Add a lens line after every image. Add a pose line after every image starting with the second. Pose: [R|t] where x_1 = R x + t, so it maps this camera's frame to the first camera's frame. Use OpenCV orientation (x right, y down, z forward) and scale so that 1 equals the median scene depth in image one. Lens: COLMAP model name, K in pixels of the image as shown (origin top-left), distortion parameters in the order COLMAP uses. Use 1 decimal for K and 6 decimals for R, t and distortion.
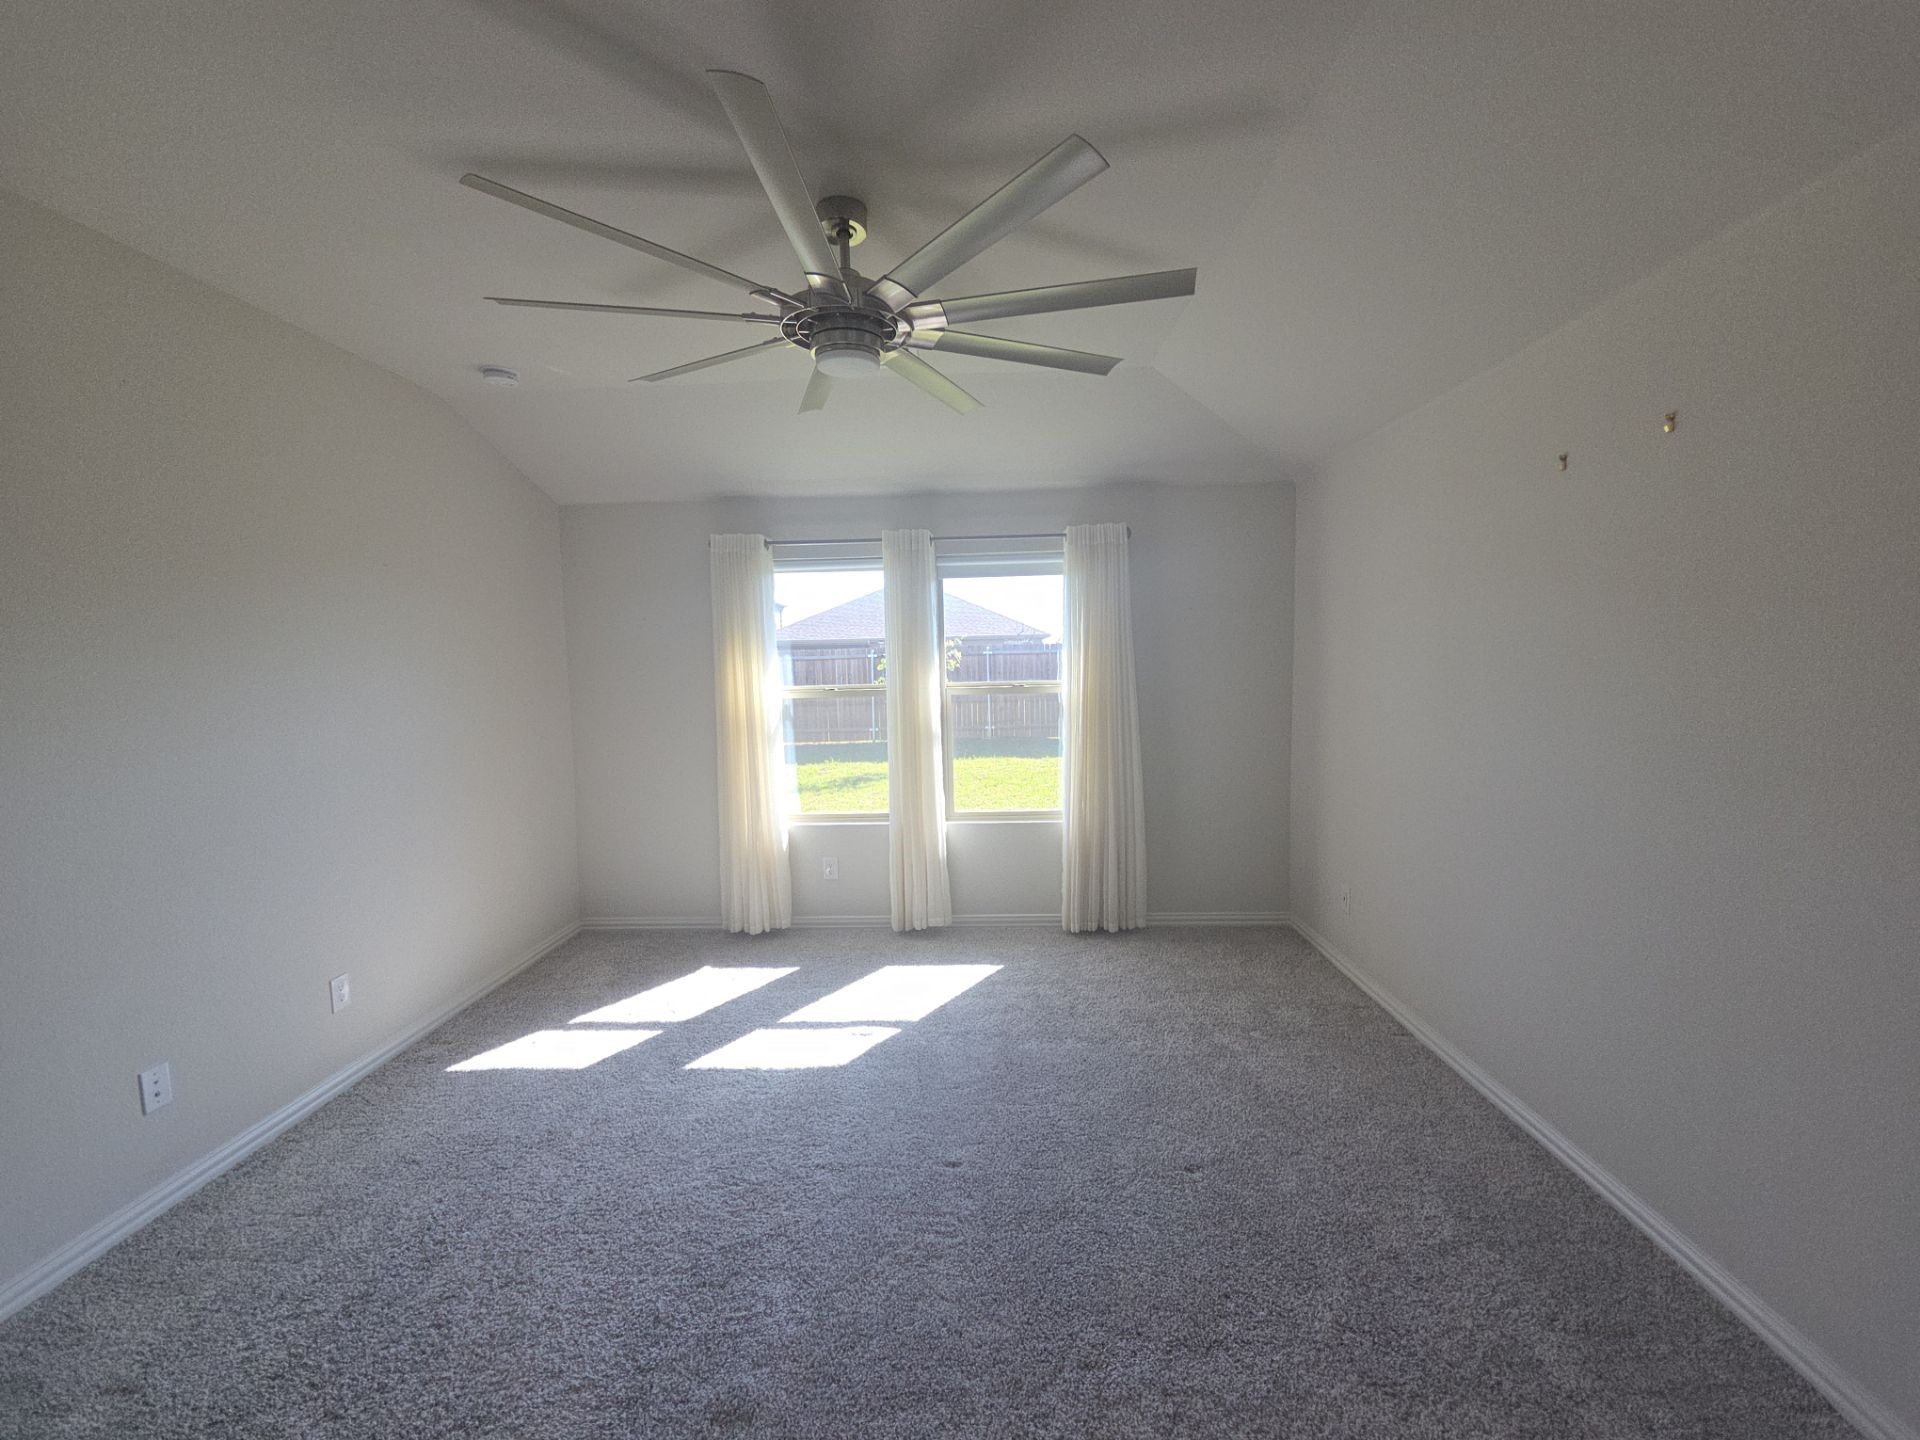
lens RADIAL K [[779.9, 0, 965.5], [0, 779.9, 724.4], [0, 0, 1]] dist [0.011513, -0.008791]
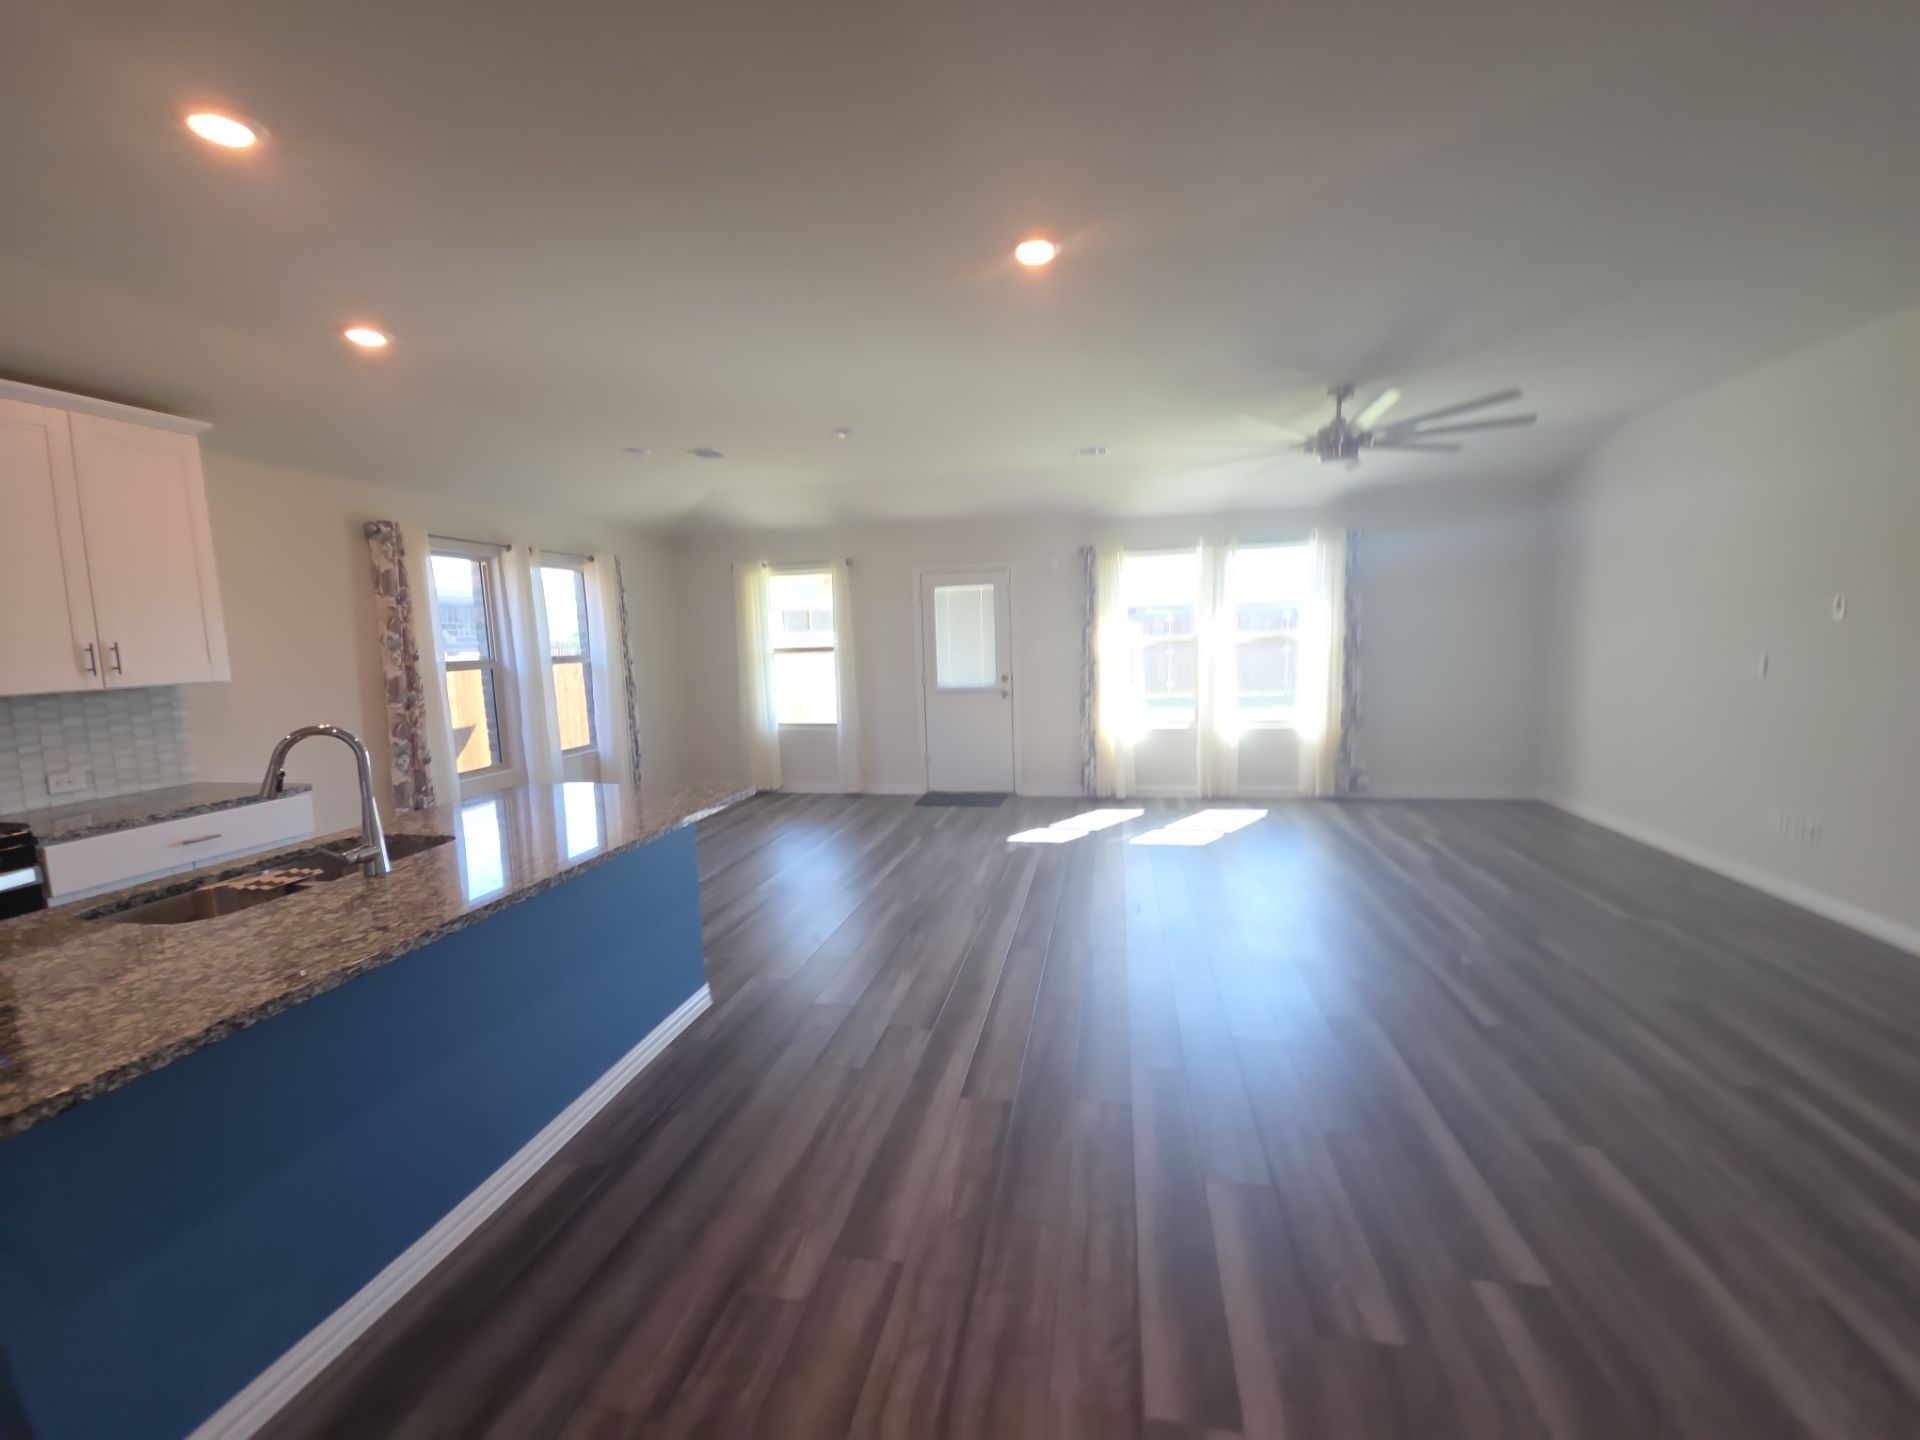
lens RADIAL K [[779.9, 0, 954.4], [0, 779.9, 726.1], [0, 0, 1]] dist [0.011513, -0.008791]
pose [[0.983407, 0.008515, -0.181215, -0.291673], [-0.001559, 0.999258, 0.038493, 0.071798], [0.181408, -0.037572, 0.982690, -0.583660]]
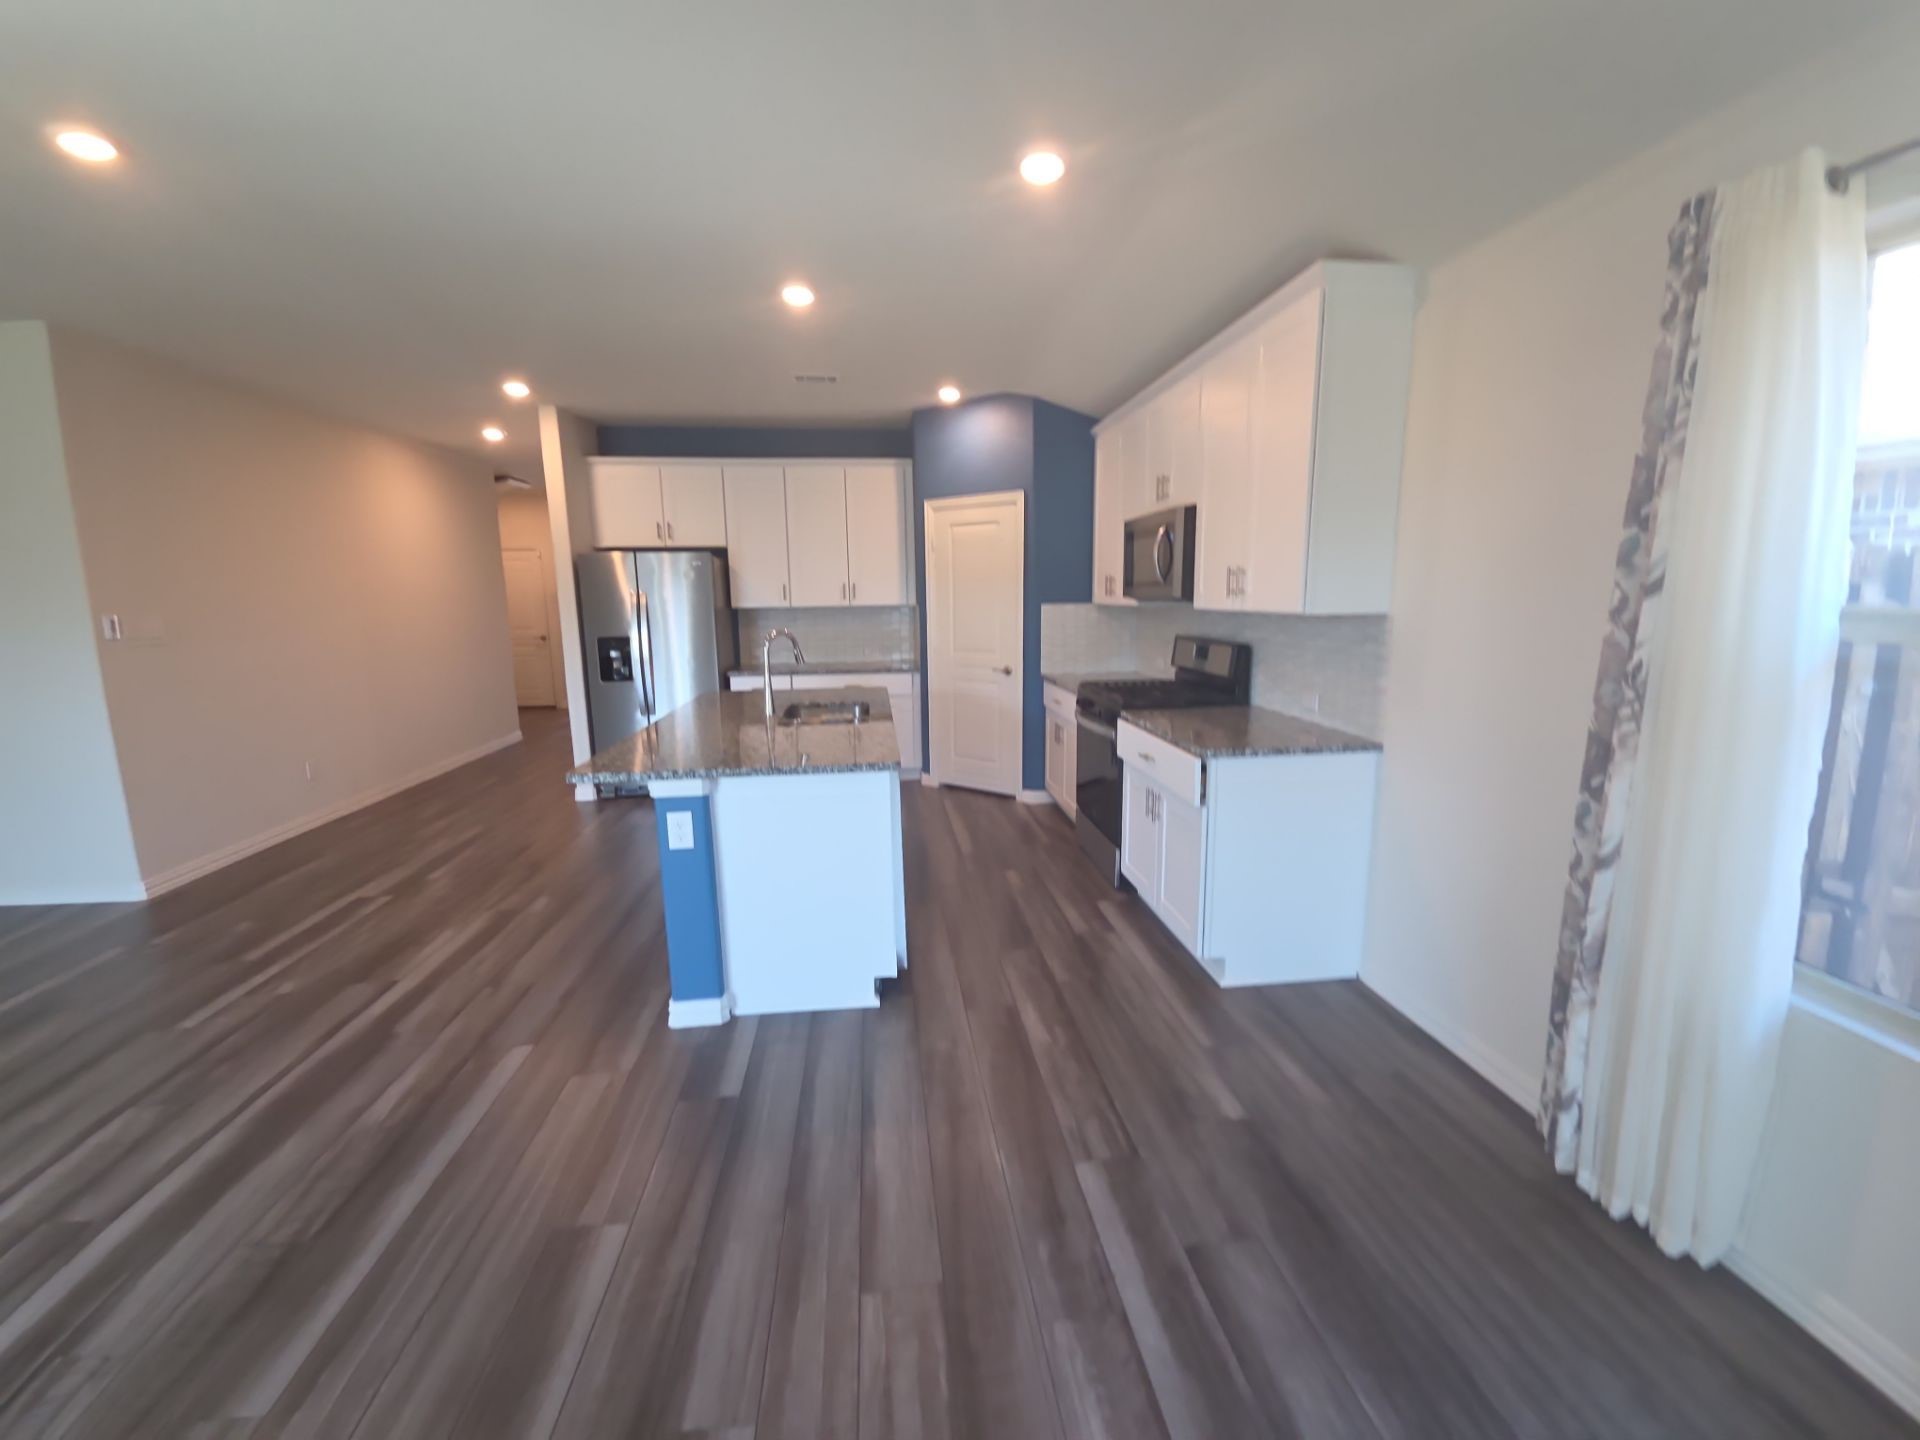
lens RADIAL K [[779.9, 0, 956.2], [0, 779.9, 726.7], [0, 0, 1]] dist [0.011513, -0.008791]
pose [[-0.990804, 0.057144, -0.122647, -0.822867], [0.024711, 0.967618, 0.251206, -0.020044], [0.133030, 0.245865, -0.960132, 0.684938]]
